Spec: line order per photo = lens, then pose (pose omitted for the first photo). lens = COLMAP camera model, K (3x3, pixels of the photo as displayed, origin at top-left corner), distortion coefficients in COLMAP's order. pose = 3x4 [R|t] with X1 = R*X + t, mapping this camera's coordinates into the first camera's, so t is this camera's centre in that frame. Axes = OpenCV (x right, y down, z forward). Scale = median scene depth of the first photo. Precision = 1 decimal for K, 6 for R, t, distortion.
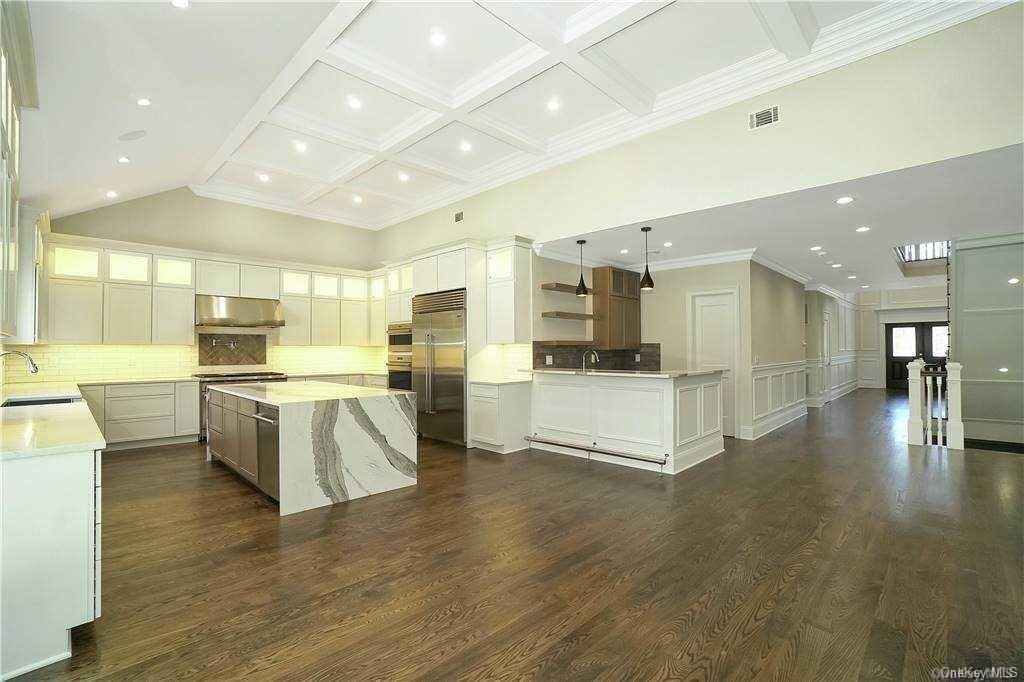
lens RADIAL K [[451.3, 0, 507.5], [0, 451.3, 336.8], [0, 0, 1]] dist [0.039982, 0.002108]
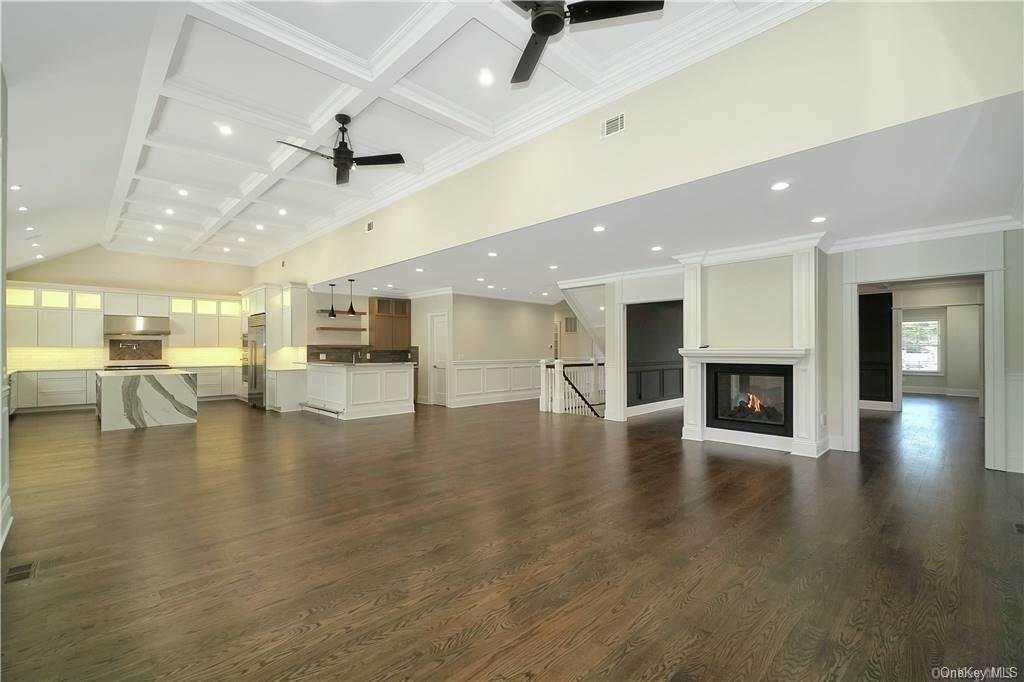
lens RADIAL K [[451.3, 0, 515.7], [0, 451.3, 349.5], [0, 0, 1]] dist [0.039982, 0.002108]
pose [[0.999647, 0.001365, -0.026547, 0.740225], [-0.000789, 0.999765, 0.021669, -0.008409], [0.026571, -0.021640, 0.999413, -0.535669]]
